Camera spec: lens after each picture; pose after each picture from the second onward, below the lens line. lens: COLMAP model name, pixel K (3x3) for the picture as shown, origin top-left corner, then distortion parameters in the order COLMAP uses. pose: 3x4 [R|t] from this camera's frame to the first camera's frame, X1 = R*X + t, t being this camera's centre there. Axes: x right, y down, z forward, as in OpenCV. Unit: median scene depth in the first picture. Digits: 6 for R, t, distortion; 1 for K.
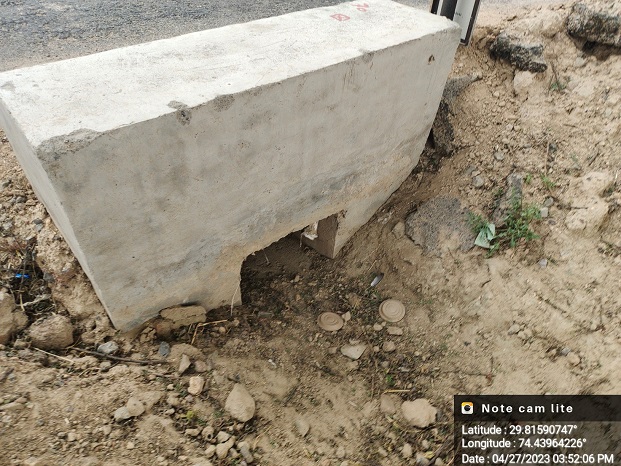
lens RADIAL K [[481.9, 0, 310.5], [0, 481.9, 233.0], [0, 0, 1]] dist [0.079545, -0.169876]
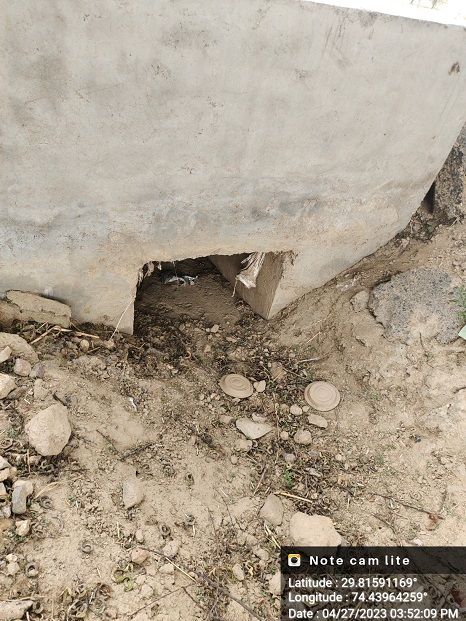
lens RADIAL K [[481.9, 0, 233.0], [0, 481.9, 310.5], [0, 0, 1]] dist [0.079545, -0.169876]
pose [[0.958911, 0.253243, -0.127898, 0.108223], [-0.263450, 0.962117, -0.070182, 0.132861], [0.105279, 0.100993, 0.989301, 0.265394]]
